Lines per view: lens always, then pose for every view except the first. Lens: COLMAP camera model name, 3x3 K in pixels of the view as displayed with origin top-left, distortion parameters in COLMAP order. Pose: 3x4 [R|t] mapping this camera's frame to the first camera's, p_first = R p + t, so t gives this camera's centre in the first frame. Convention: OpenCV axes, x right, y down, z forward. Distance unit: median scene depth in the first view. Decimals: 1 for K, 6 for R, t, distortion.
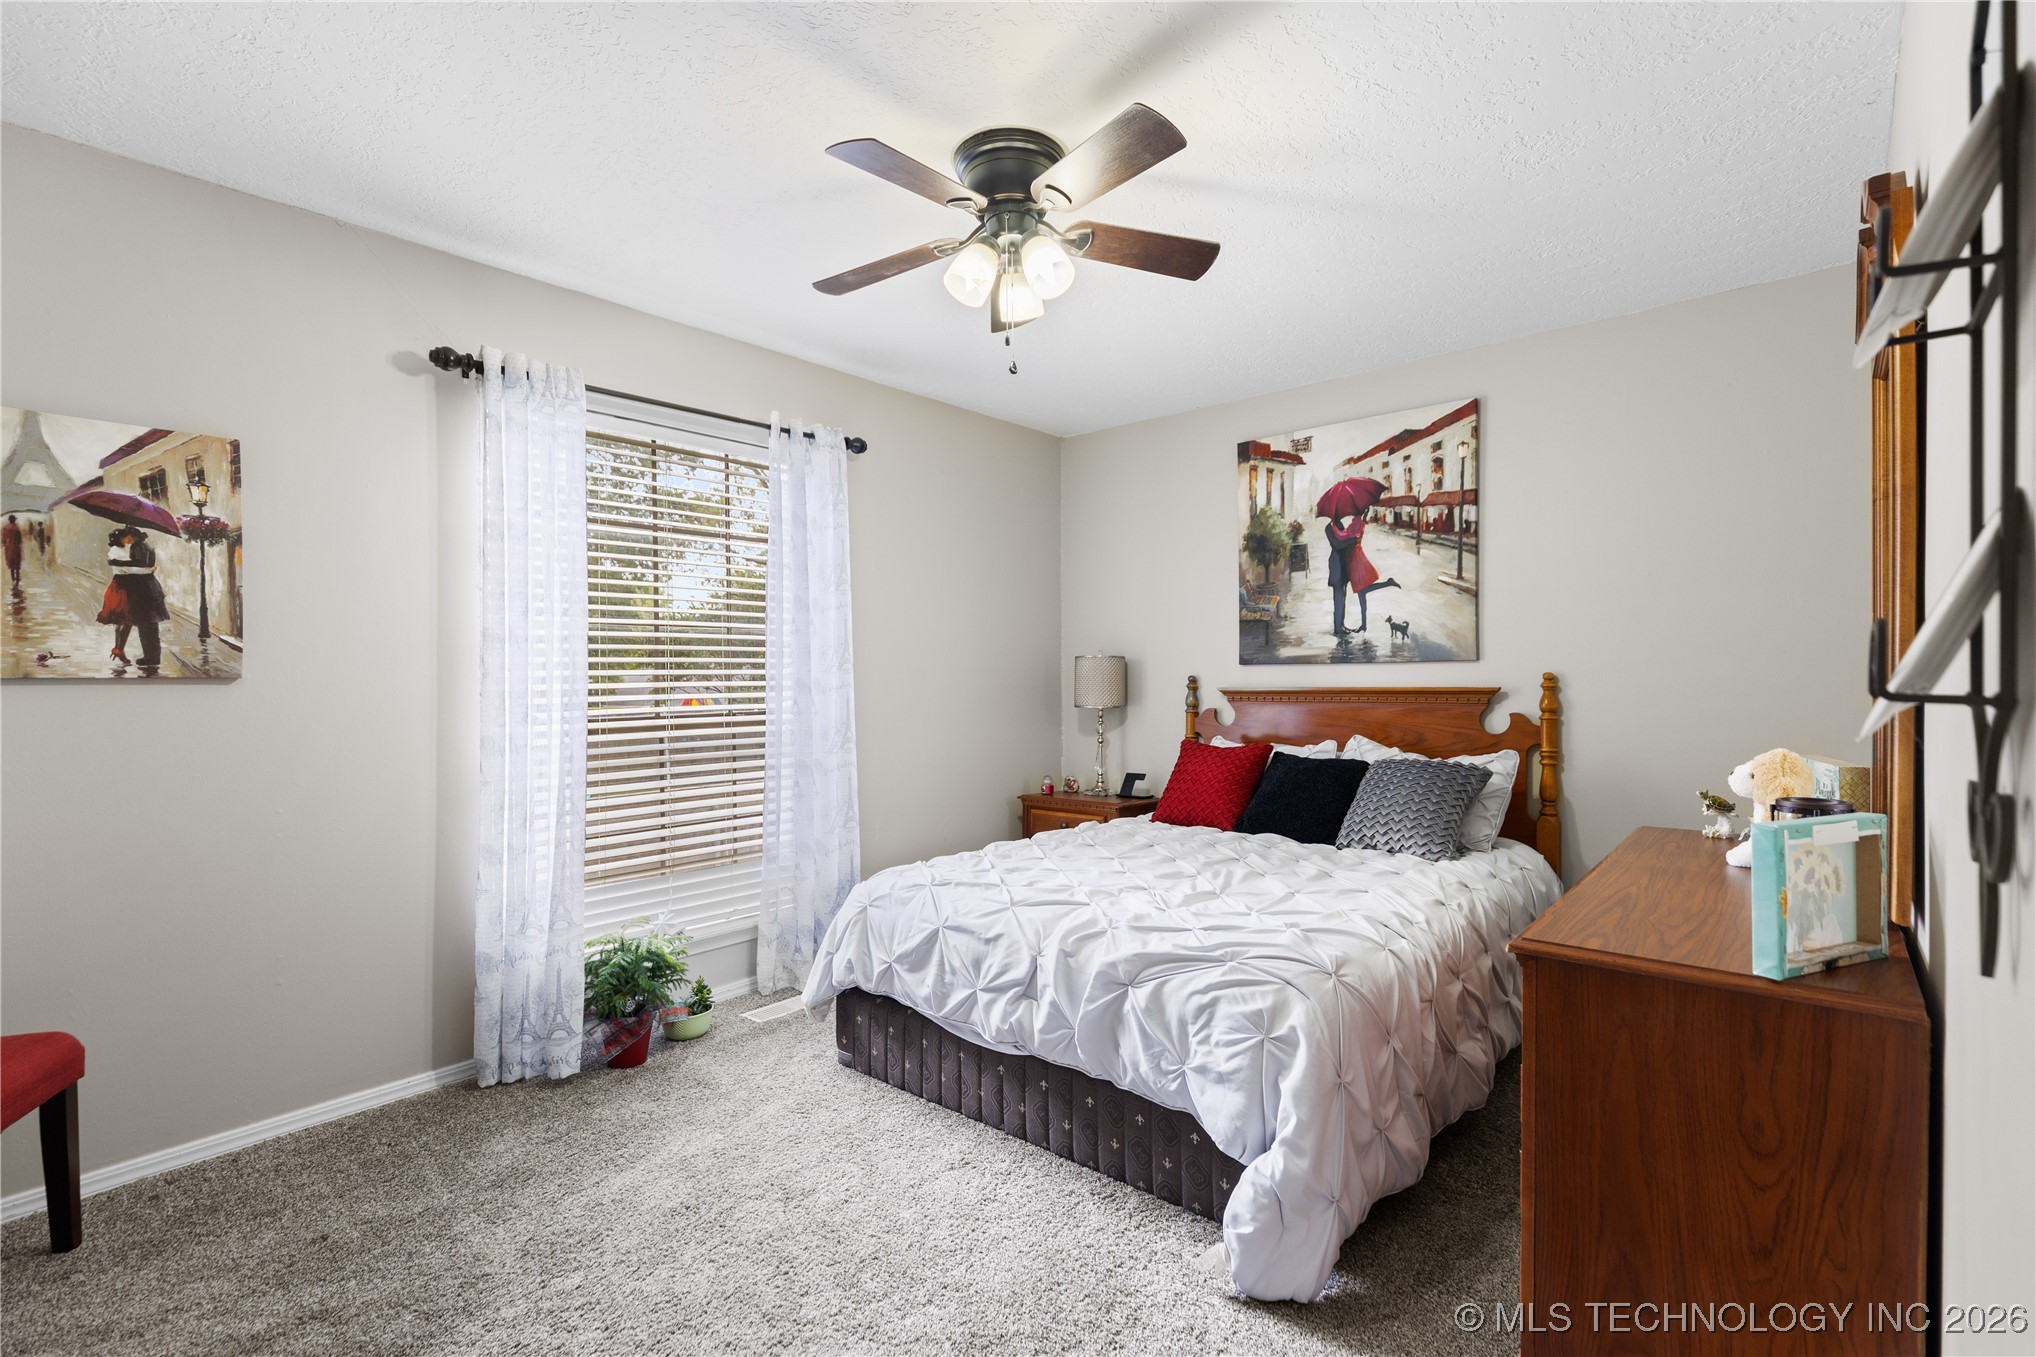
lens RADIAL K [[923.6, 0, 1015.9], [0, 923.6, 686.3], [0, 0, 1]] dist [0.012596, -0.001143]
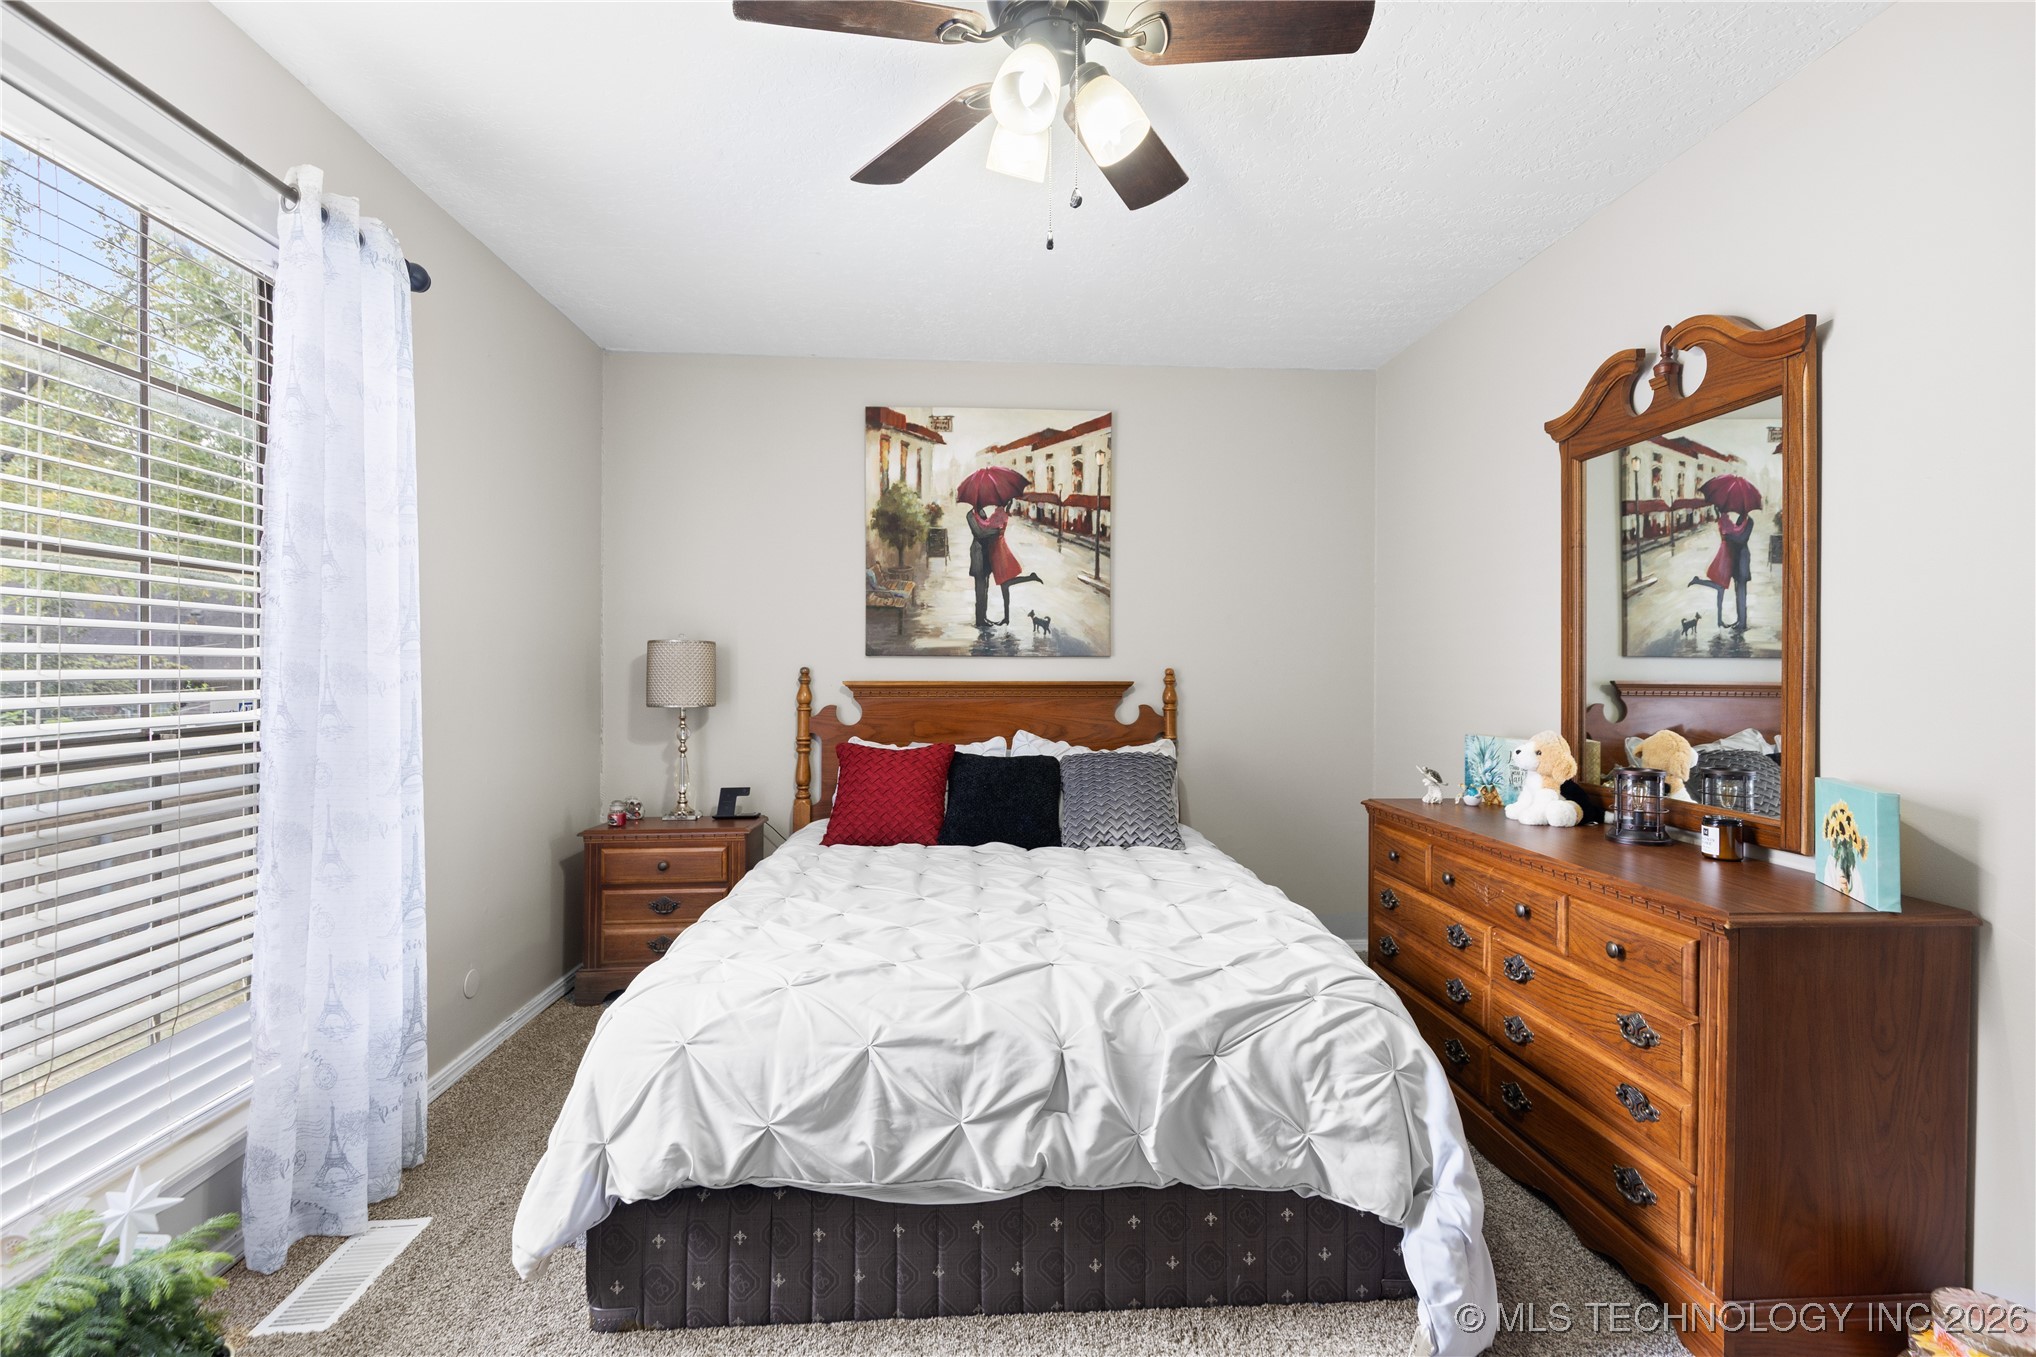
lens RADIAL K [[923.6, 0, 1019.5], [0, 923.6, 669.1], [0, 0, 1]] dist [0.012596, -0.001143]
pose [[0.715411, 0.008736, 0.698649, -0.326034], [-0.002275, 0.999946, -0.010175, -0.002221], [-0.698700, 0.005690, 0.715392, 0.312687]]
